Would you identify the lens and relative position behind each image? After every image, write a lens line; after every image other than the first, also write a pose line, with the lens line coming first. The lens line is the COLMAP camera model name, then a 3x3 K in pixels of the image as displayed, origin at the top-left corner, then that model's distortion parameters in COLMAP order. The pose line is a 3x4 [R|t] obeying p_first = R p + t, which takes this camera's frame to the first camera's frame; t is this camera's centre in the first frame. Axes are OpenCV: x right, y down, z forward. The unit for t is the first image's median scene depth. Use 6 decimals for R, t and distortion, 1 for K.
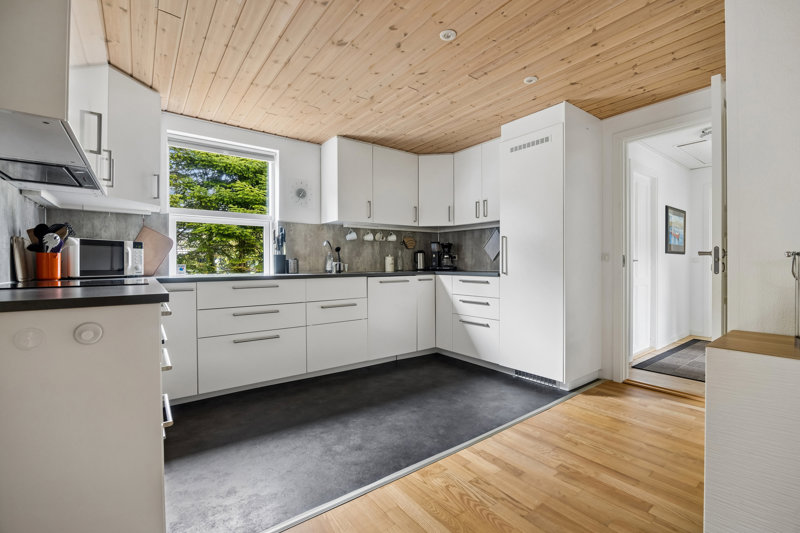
lens RADIAL K [[355.5, 0, 402.1], [0, 355.5, 265.1], [0, 0, 1]] dist [0.002997, 0.000595]
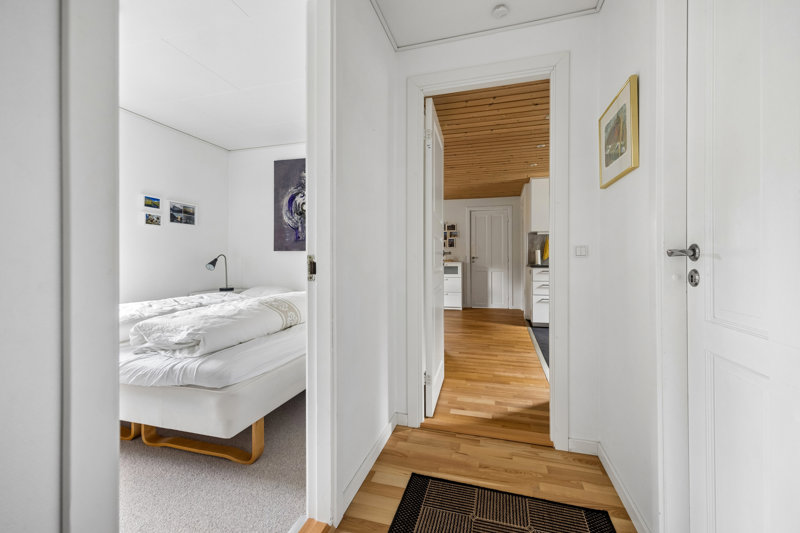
lens RADIAL K [[328.9, 0, 400.6], [0, 328.9, 260.8], [0, 0, 1]] dist [-0.010580, -0.000078]
pose [[-0.804192, 0.009928, -0.594286, 0.994861], [0.001003, 0.999882, 0.015347, -0.012315], [0.594368, 0.011746, -0.804107, 1.085902]]
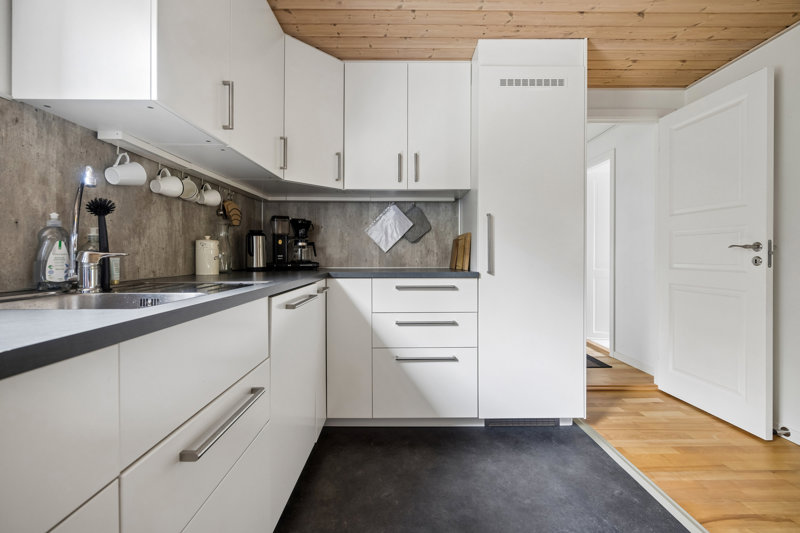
lens RADIAL K [[355.5, 0, 399.0], [0, 355.5, 255.1], [0, 0, 1]] dist [0.002997, 0.000595]
pose [[0.592691, 0.004010, 0.805420, -0.280587], [0.003146, 0.999968, -0.007294, -0.002957], [-0.805424, 0.006857, 0.592659, 0.659381]]
